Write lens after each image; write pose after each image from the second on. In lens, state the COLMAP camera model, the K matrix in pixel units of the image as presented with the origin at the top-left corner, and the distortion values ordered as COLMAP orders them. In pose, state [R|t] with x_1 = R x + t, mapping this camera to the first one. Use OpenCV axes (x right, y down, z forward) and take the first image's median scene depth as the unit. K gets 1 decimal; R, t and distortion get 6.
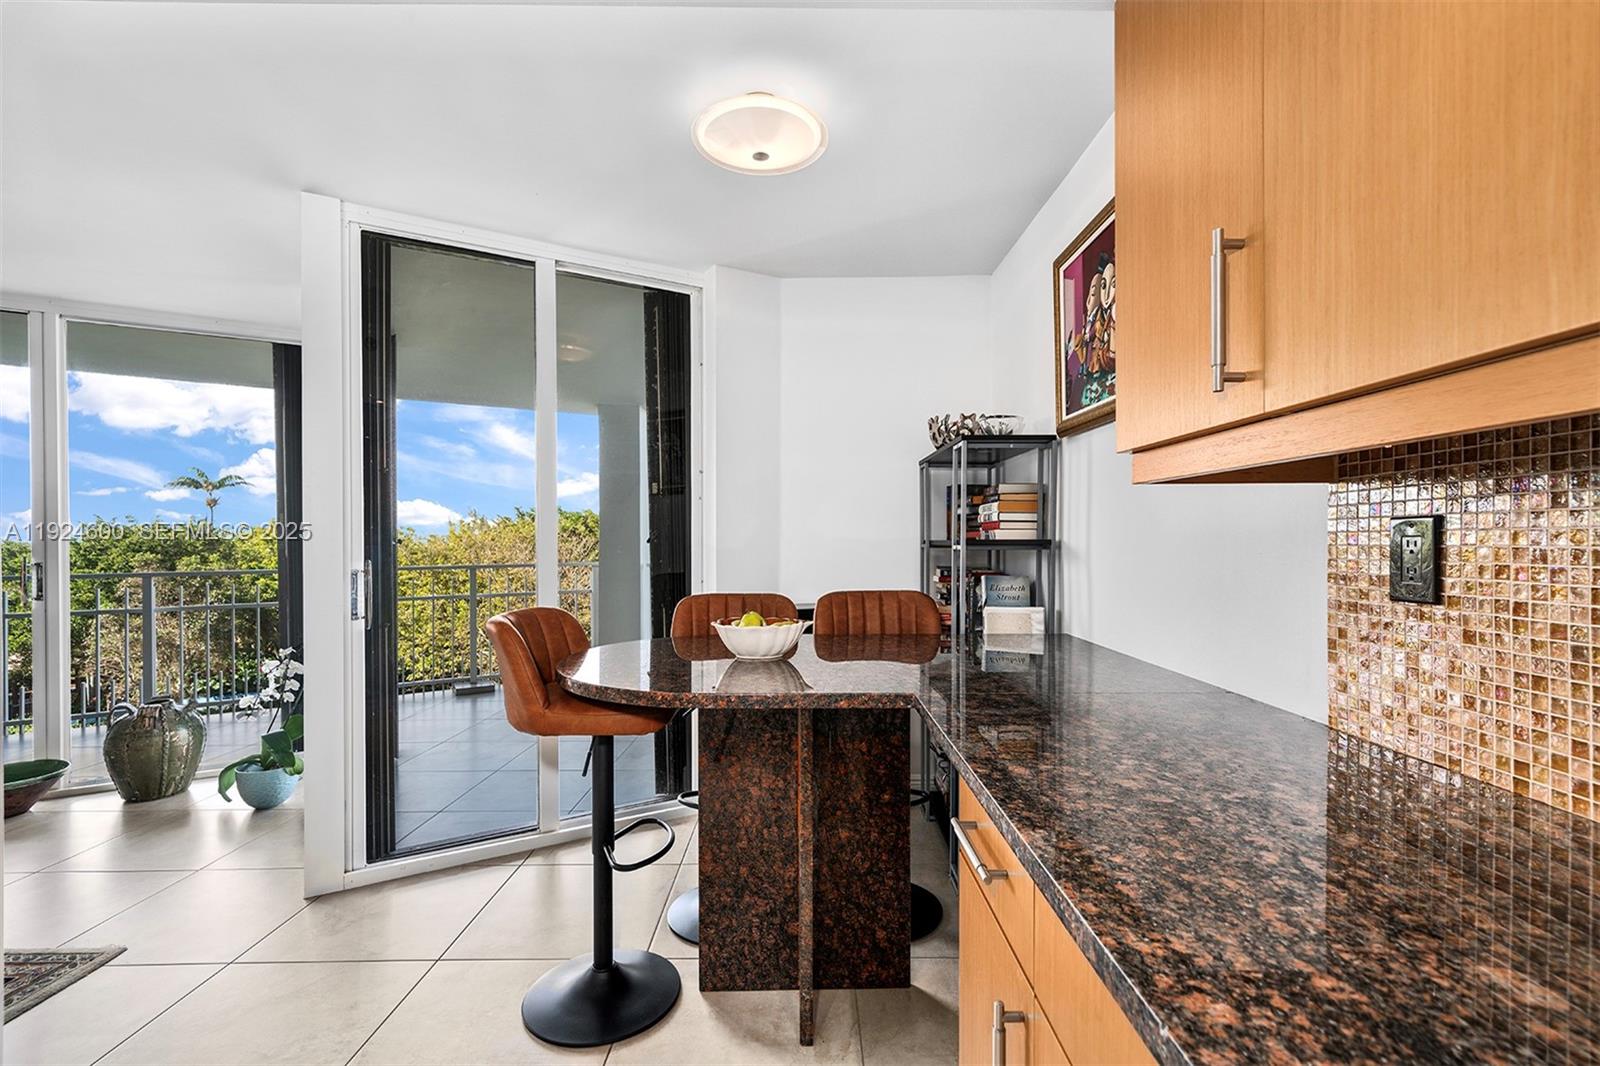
lens RADIAL K [[712.5, 0, 803.0], [0, 712.5, 538.2], [0, 0, 1]] dist [-0.000745, -0.000063]
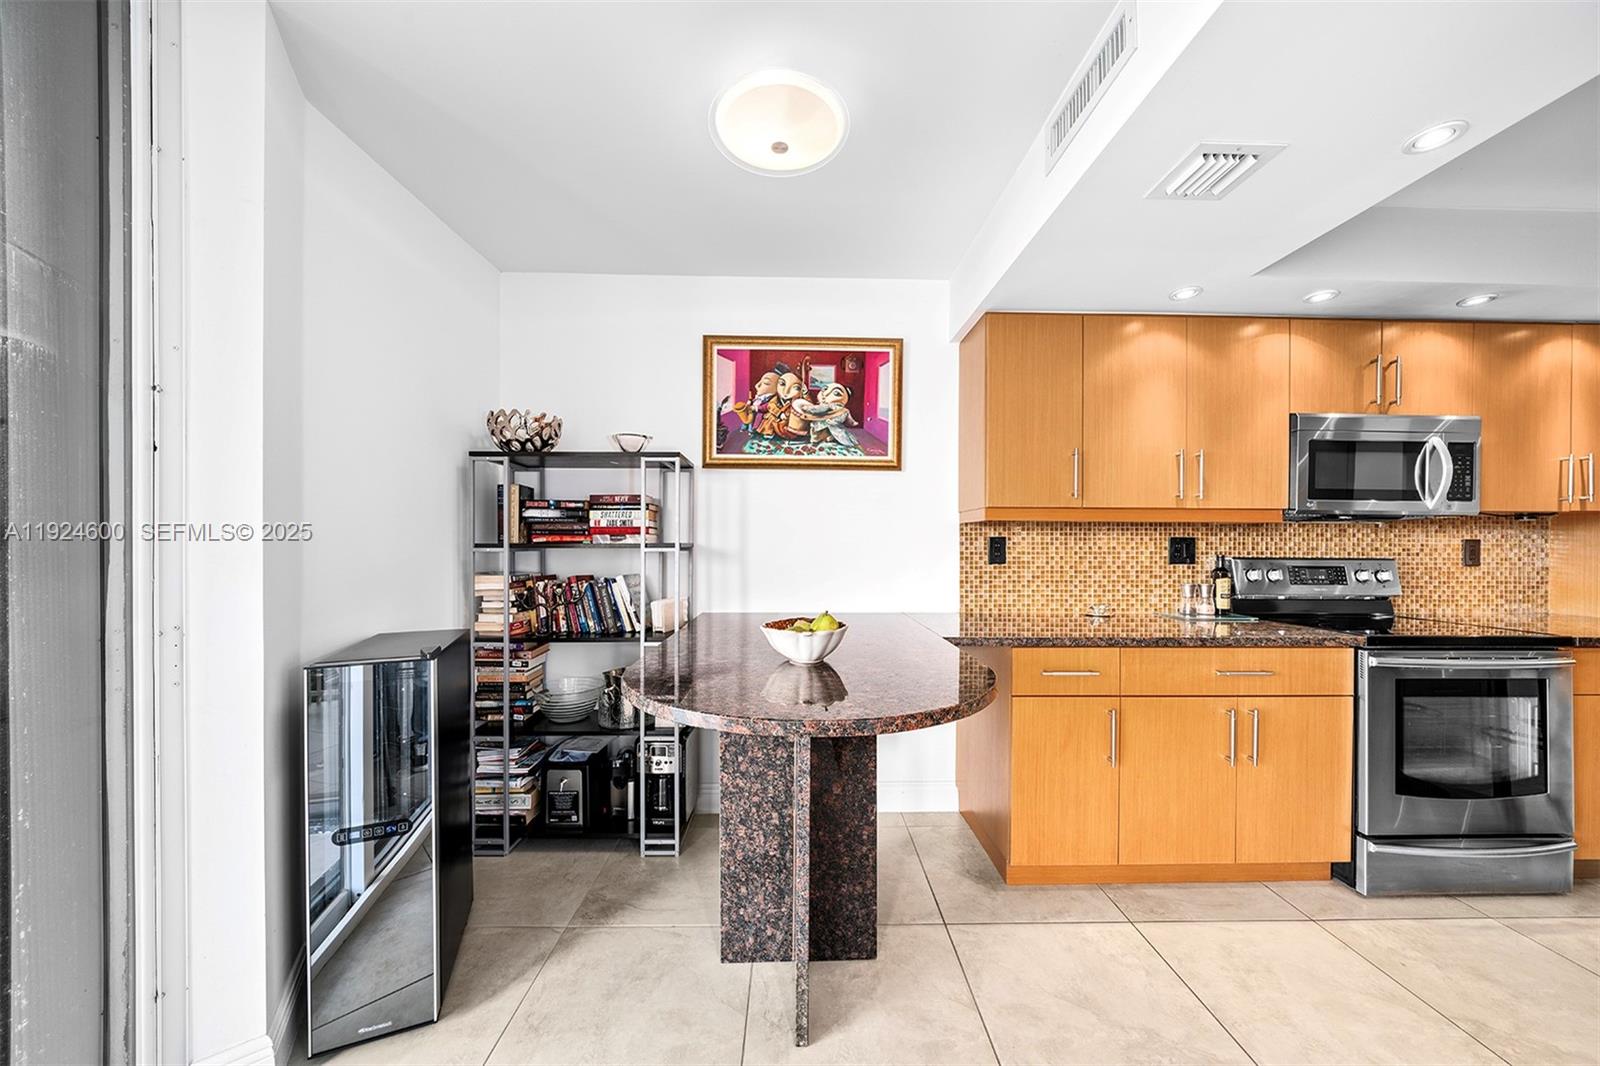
lens RADIAL K [[543.9, 0, 801.1], [0, 543.9, 543.7], [0, 0, 1]] dist [-0.009844, 0.000955]
pose [[-0.010850, -0.001980, 0.999939, -0.629363], [-0.004862, 0.999986, 0.001927, 0.000036], [-0.999929, -0.004841, -0.010860, 0.770300]]
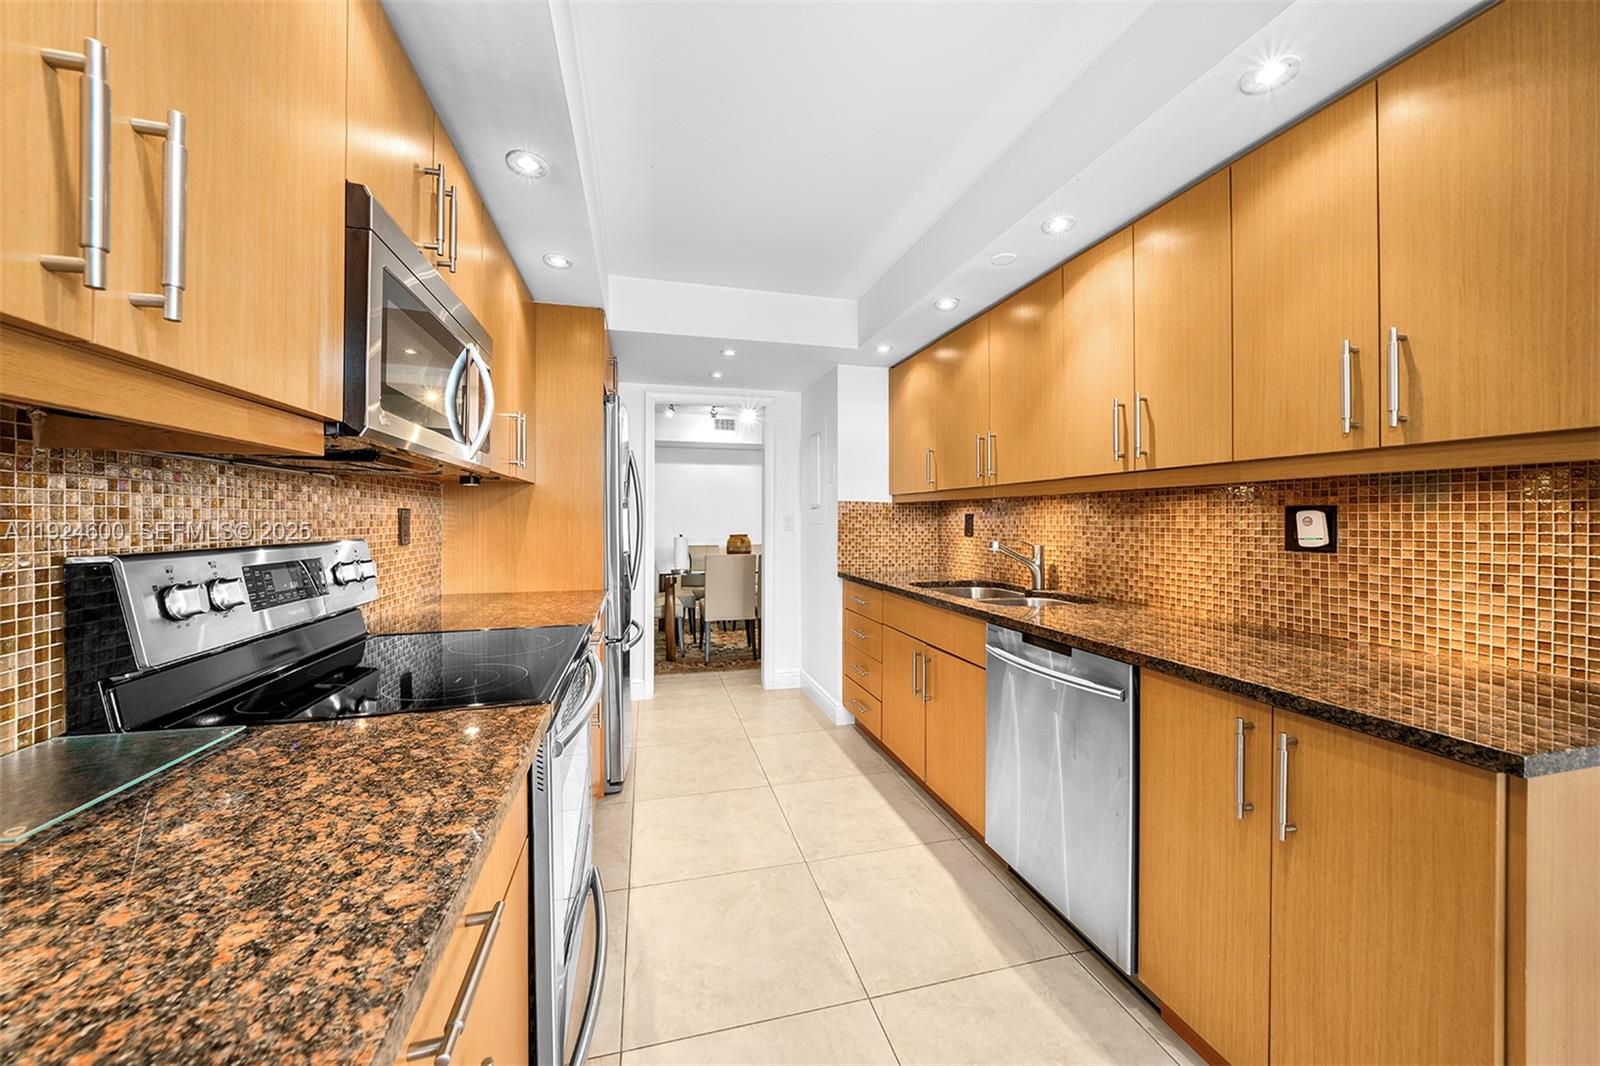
lens RADIAL K [[571.7, 0, 794.2], [0, 571.7, 516.4], [0, 0, 1]] dist [-0.002250, -0.000386]
pose [[-0.968849, 0.000380, -0.247653, 0.030854], [0.001316, 0.999993, -0.003614, 0.002156], [0.247649, -0.003828, -0.968842, 0.401216]]
